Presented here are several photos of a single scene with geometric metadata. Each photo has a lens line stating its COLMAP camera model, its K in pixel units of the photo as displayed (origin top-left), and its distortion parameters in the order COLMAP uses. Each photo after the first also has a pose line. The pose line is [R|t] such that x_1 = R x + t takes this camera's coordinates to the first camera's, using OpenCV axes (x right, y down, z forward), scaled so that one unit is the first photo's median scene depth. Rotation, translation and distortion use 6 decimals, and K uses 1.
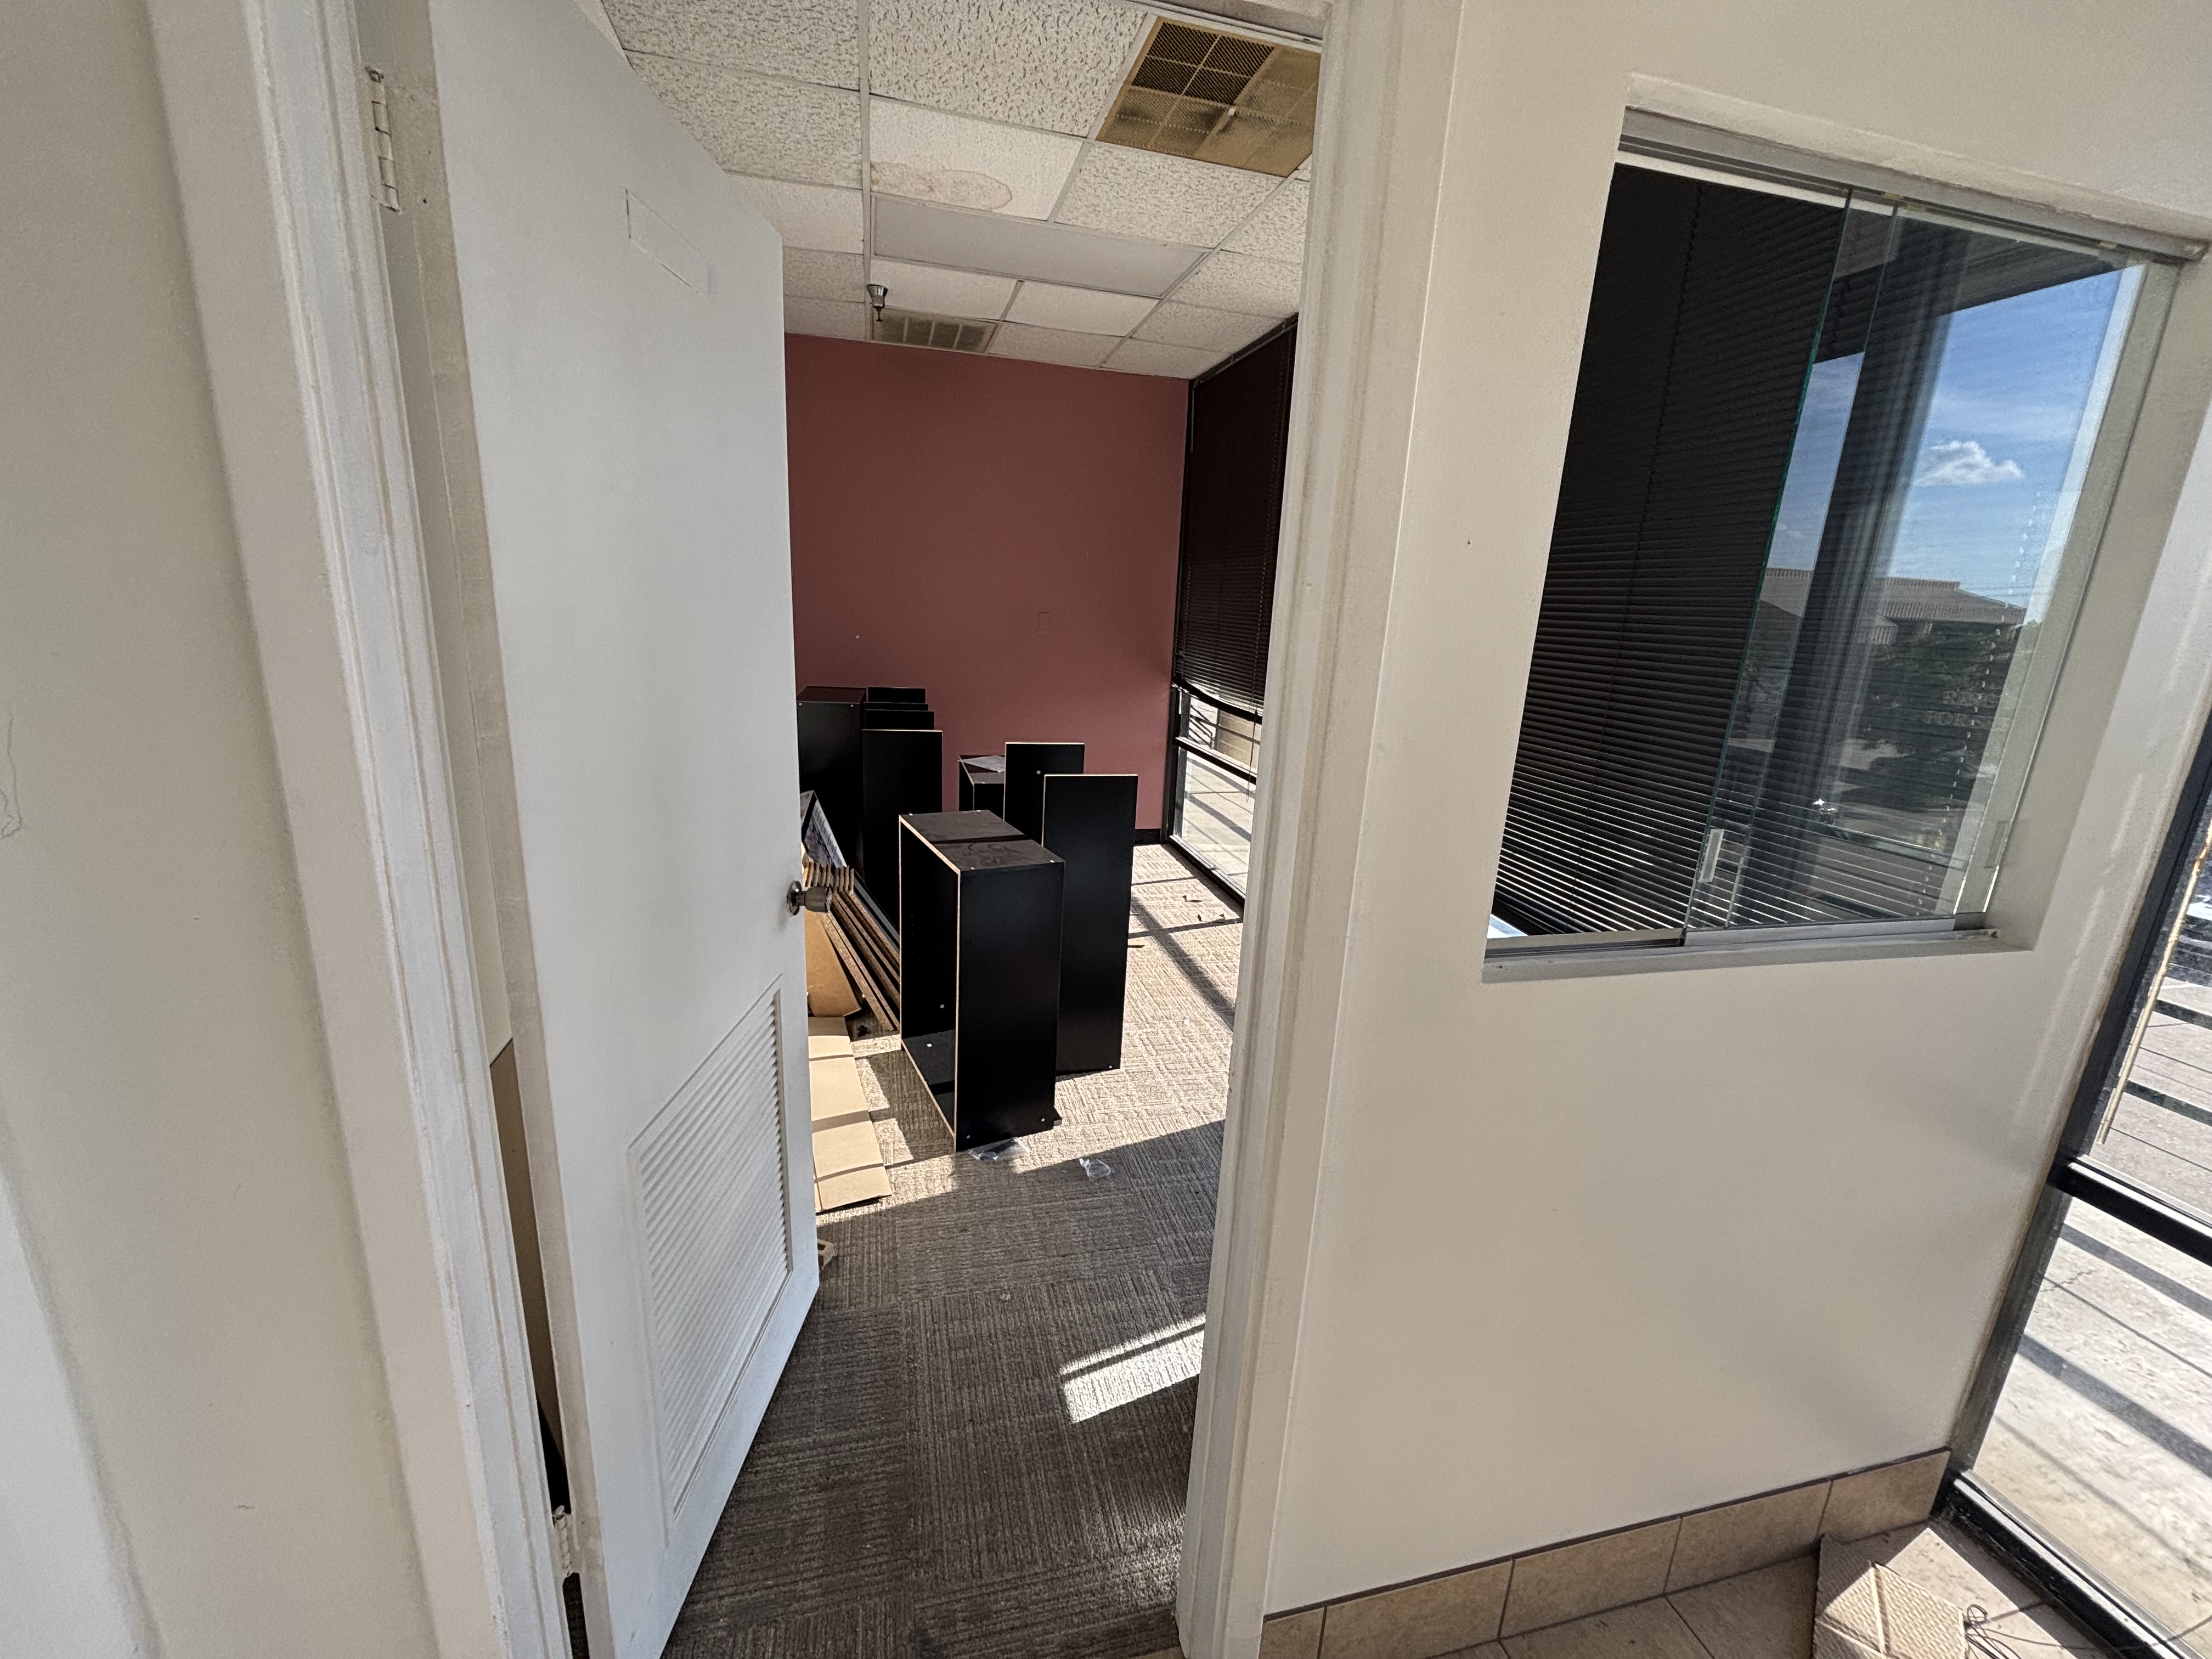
lens RADIAL K [[897.8, 0, 1106.4], [0, 897.8, 830.2], [0, 0, 1]] dist [-0.010358, 0.006338]
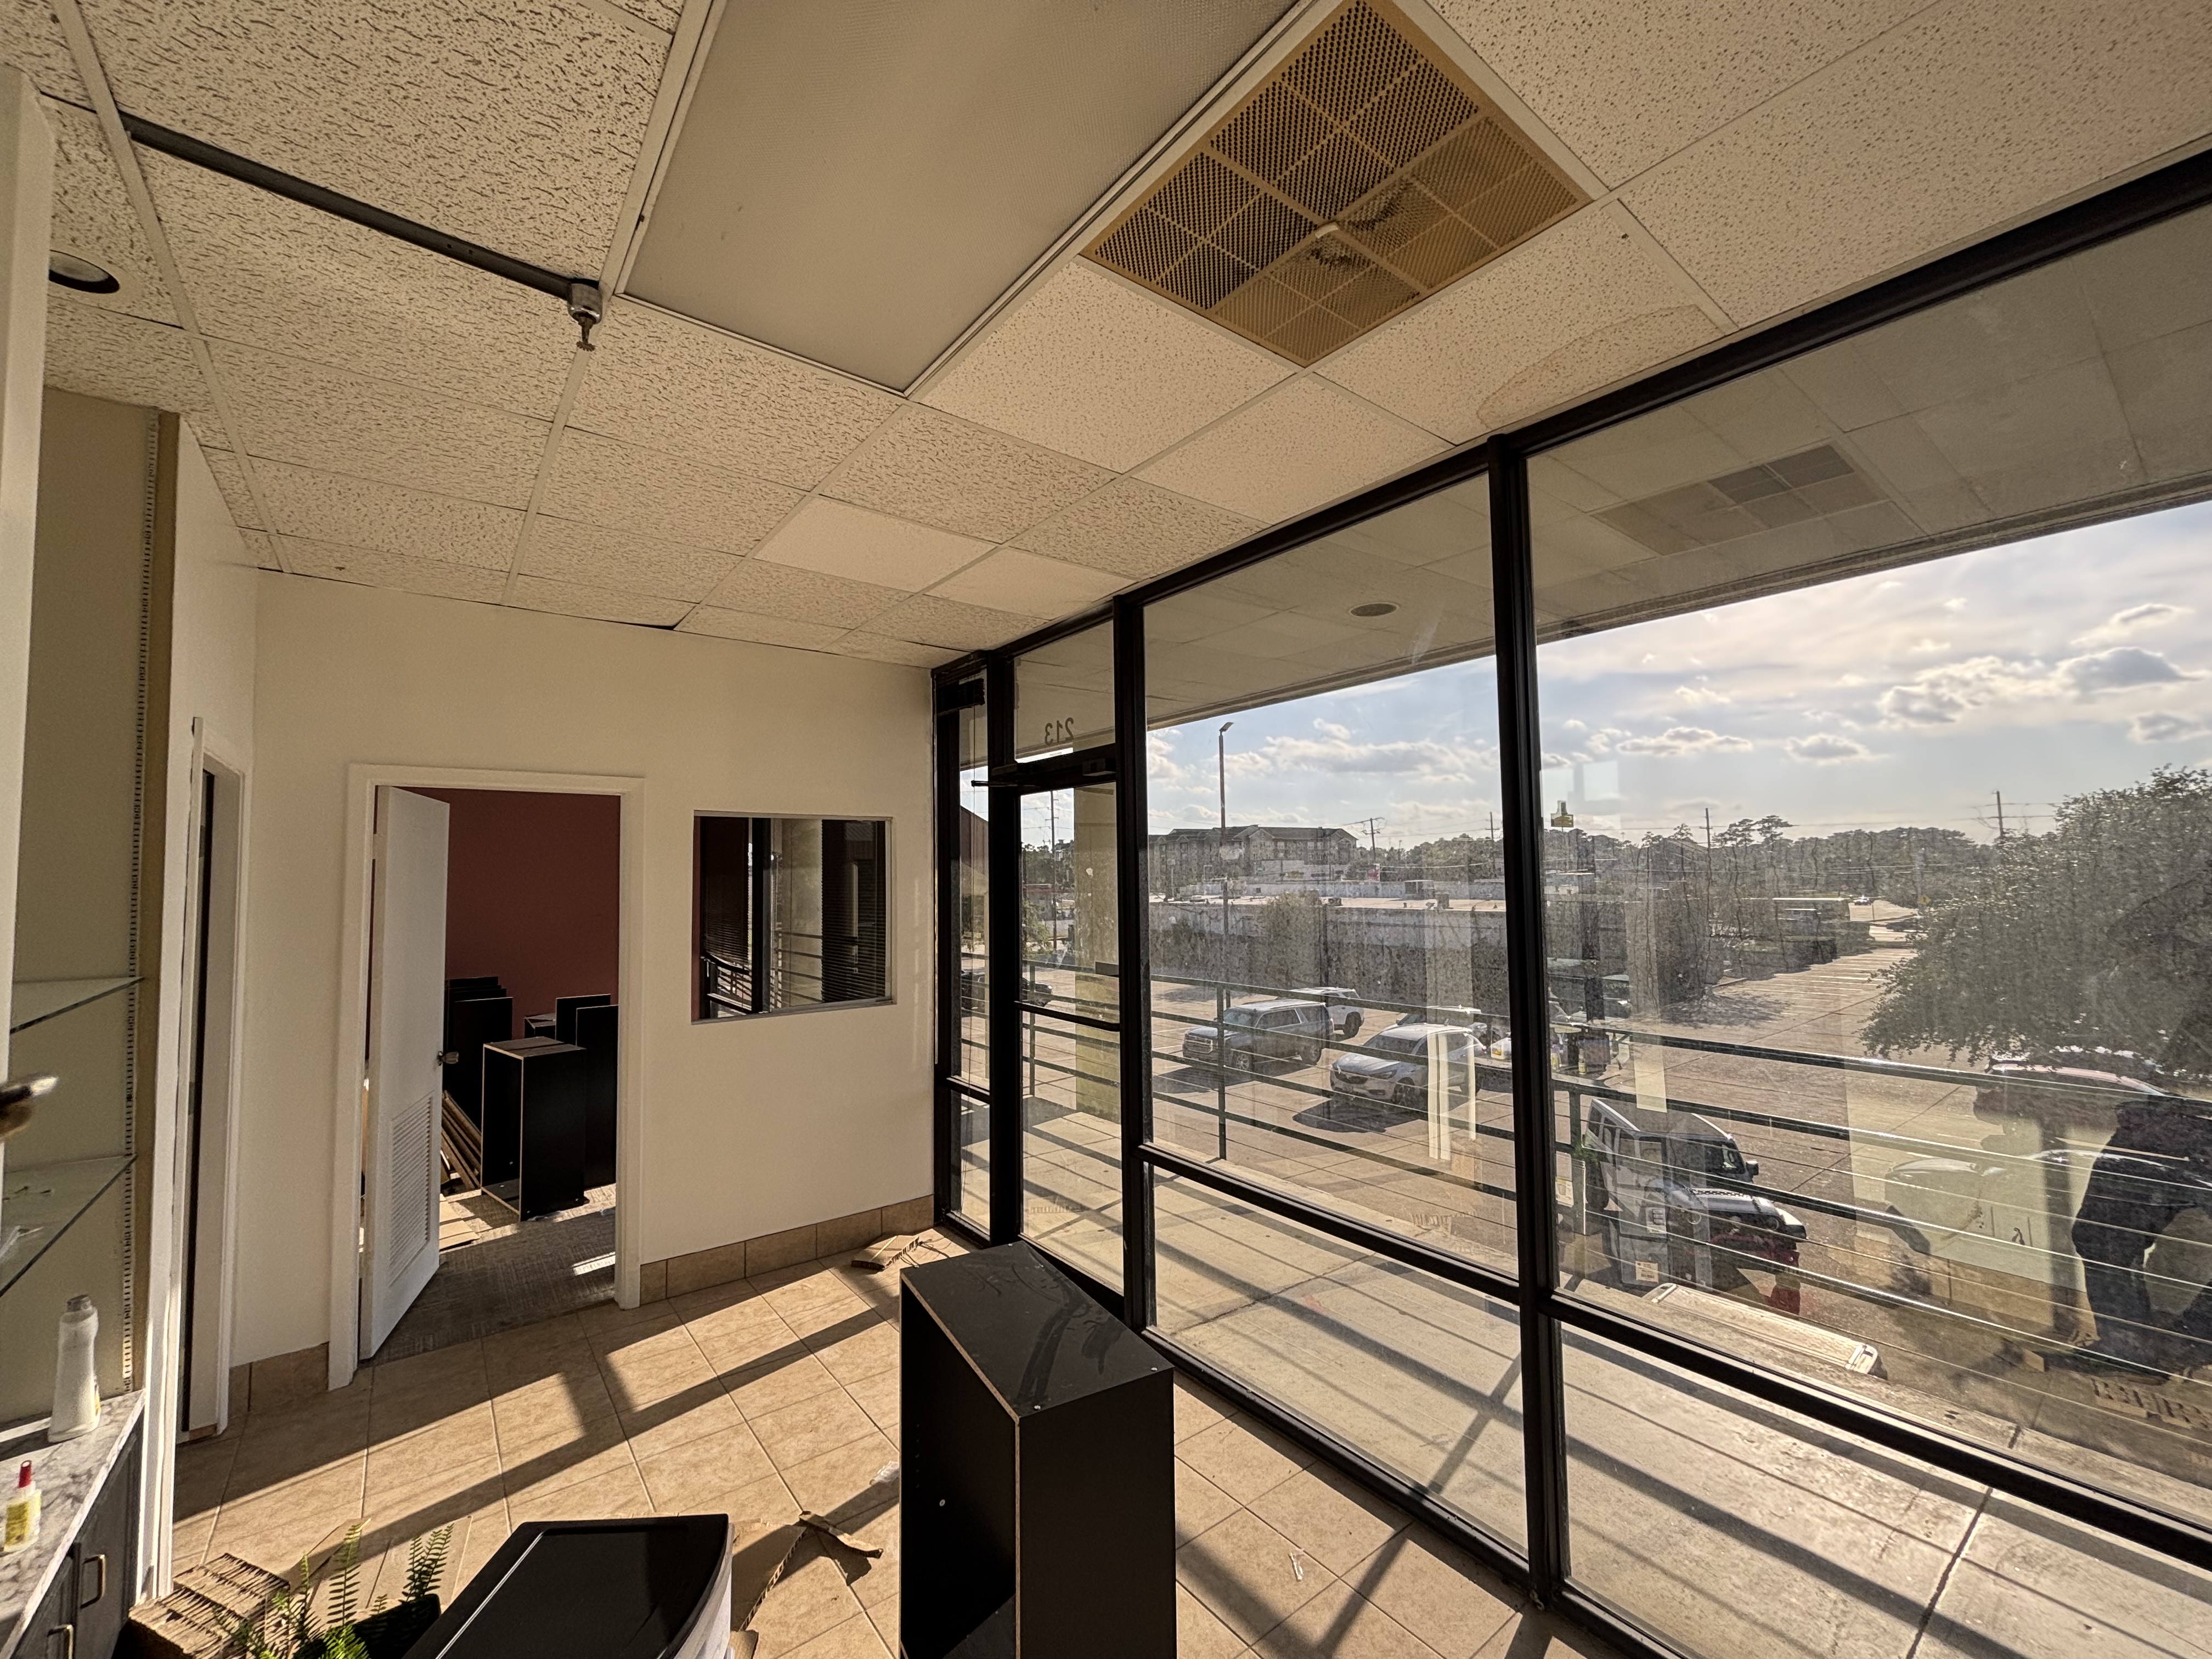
lens RADIAL K [[897.8, 0, 1107.7], [0, 897.8, 827.7], [0, 0, 1]] dist [-0.010358, 0.006338]
pose [[0.914121, -0.039902, 0.403473, 0.206039], [0.153843, 0.954859, -0.254119, 0.221207], [-0.375120, 0.294367, 0.878996, -1.186069]]
